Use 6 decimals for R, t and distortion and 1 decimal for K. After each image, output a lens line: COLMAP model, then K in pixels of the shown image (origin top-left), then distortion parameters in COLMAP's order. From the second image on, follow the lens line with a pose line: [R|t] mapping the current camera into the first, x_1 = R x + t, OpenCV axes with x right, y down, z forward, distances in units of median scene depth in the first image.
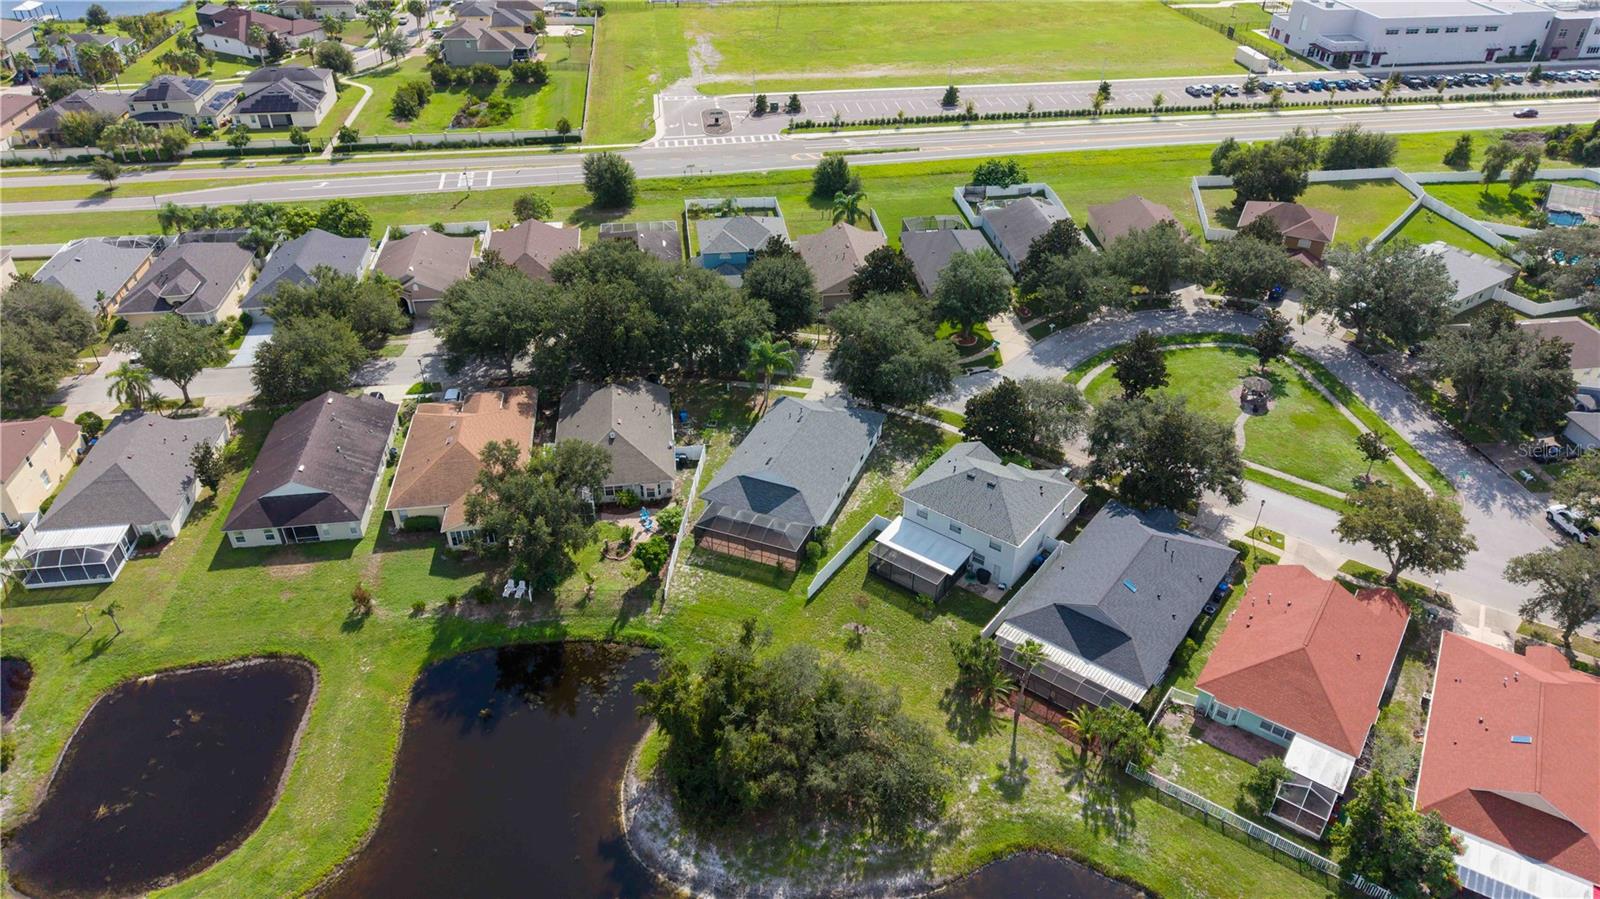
lens RADIAL K [[1059.3, 0, 803.0], [0, 1059.3, 456.8], [0, 0, 1]] dist [0.033002, -0.027171]
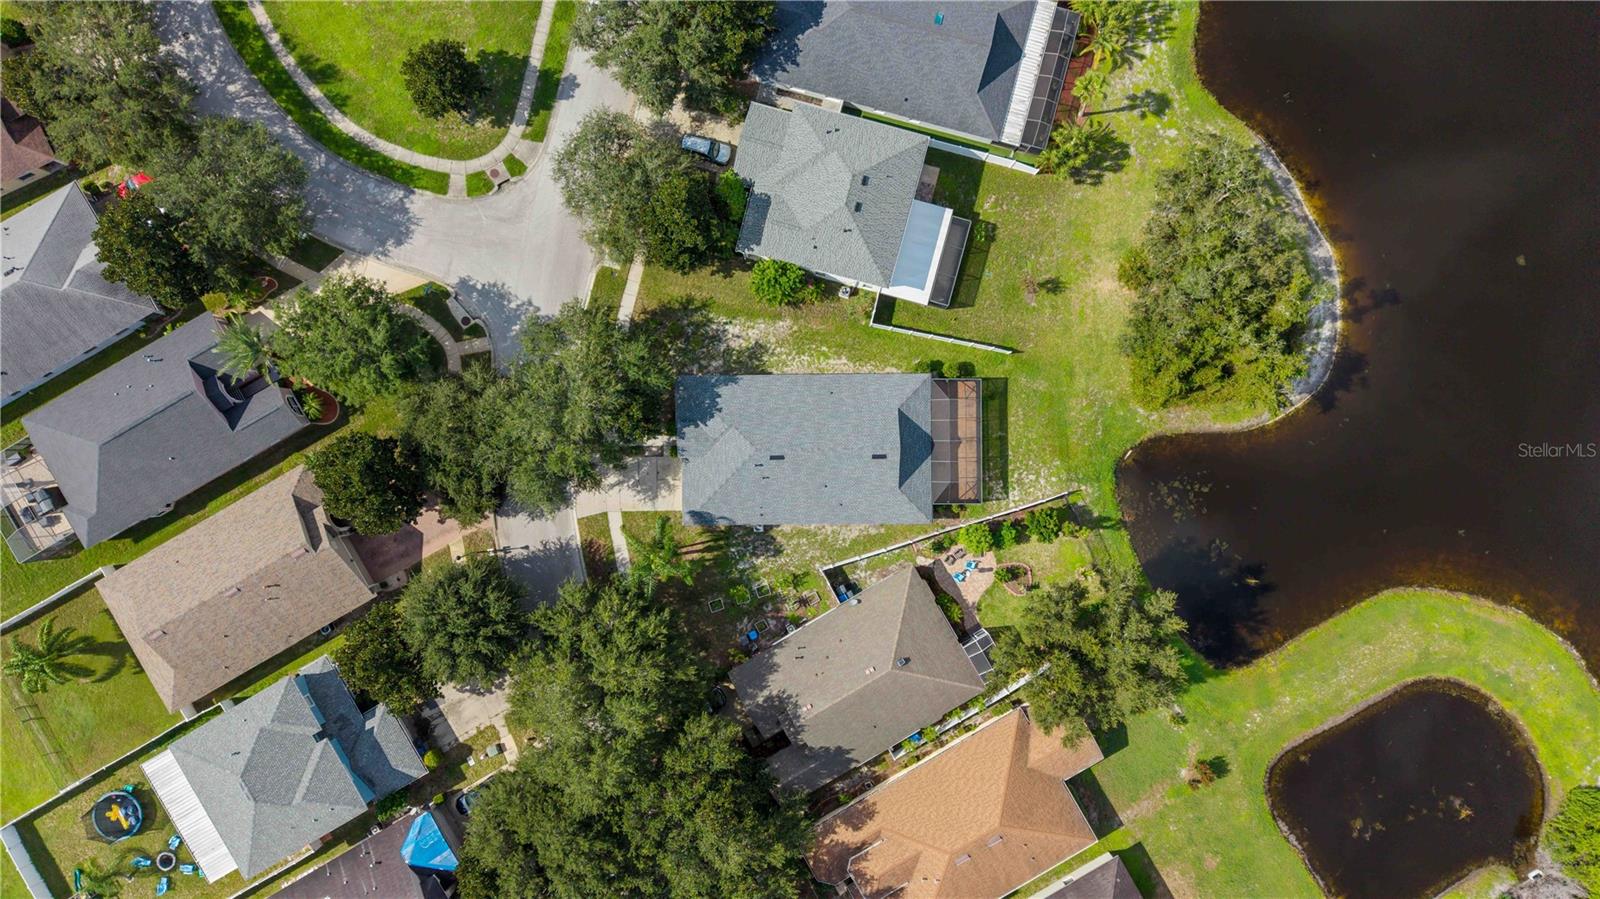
lens RADIAL K [[1059.3, 0, 803.0], [0, 1059.3, 456.8], [0, 0, 1]] dist [0.033002, -0.027171]
pose [[-0.378231, -0.925700, -0.004513, -0.007458], [0.520726, -0.216788, 0.825741, -0.822301], [-0.765367, 0.309970, 0.564032, 0.674525]]
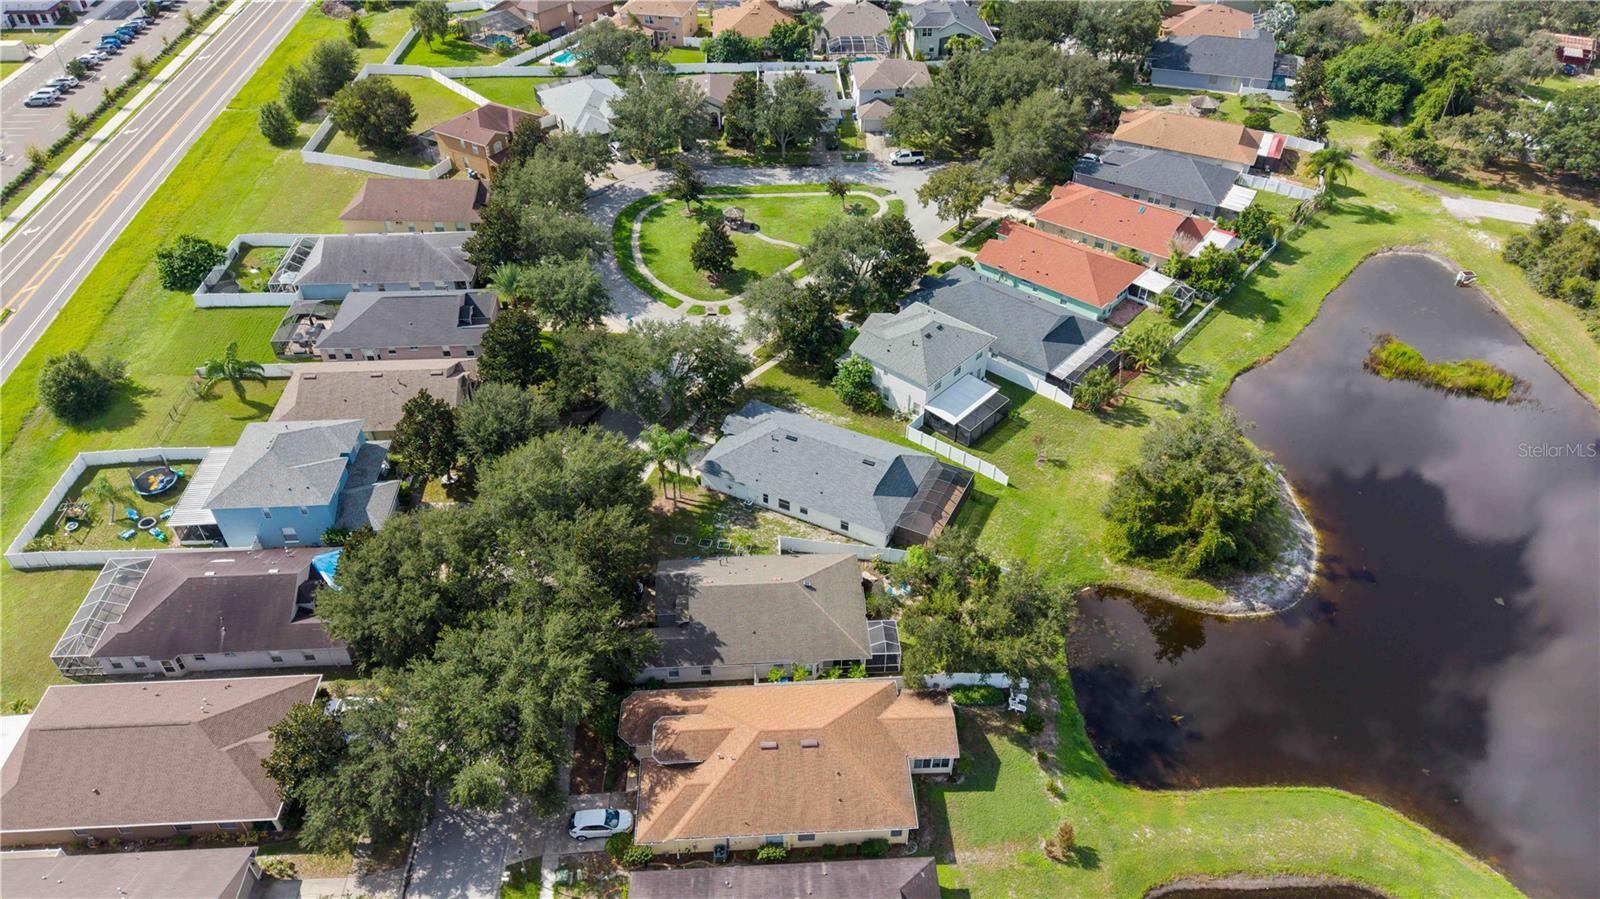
lens RADIAL K [[1059.3, 0, 803.0], [0, 1059.3, 456.8], [0, 0, 1]] dist [0.033002, -0.027171]
pose [[0.083386, -0.649396, 0.755865, -0.896259], [0.567975, 0.654215, 0.499406, -0.606502], [-0.818811, 0.387669, 0.423393, 0.736628]]
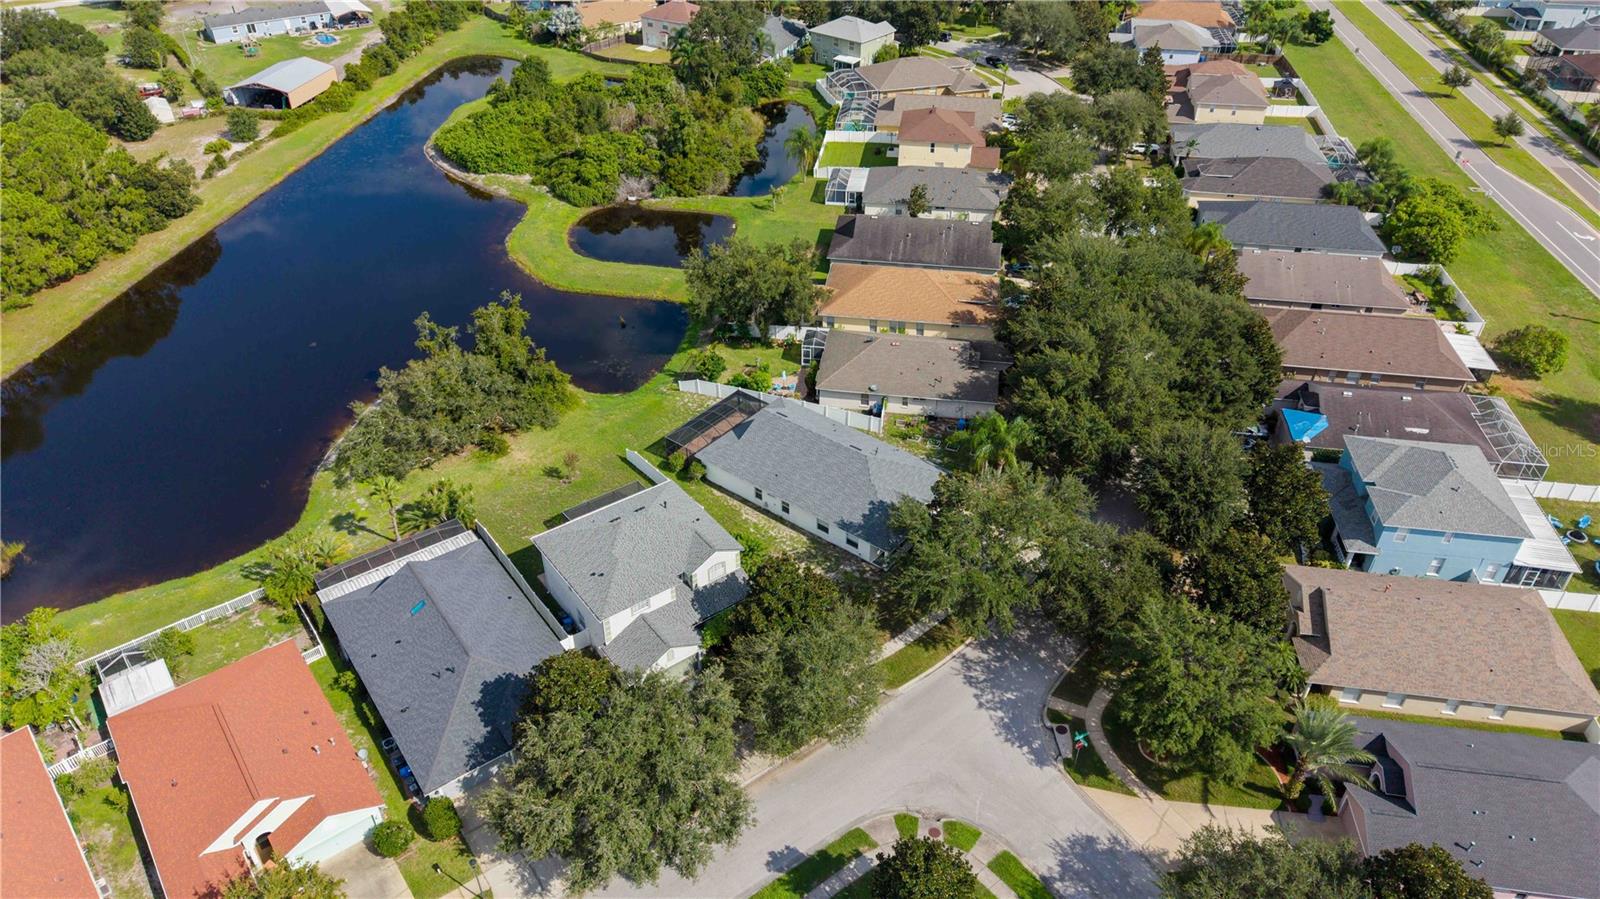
lens RADIAL K [[1059.3, 0, 803.0], [0, 1059.3, 456.8], [0, 0, 1]] dist [0.033002, -0.027171]
pose [[-0.276814, 0.564326, -0.777760, 0.819766], [-0.555322, 0.566597, 0.608757, -0.640211], [0.784213, 0.600420, 0.156541, 1.037387]]
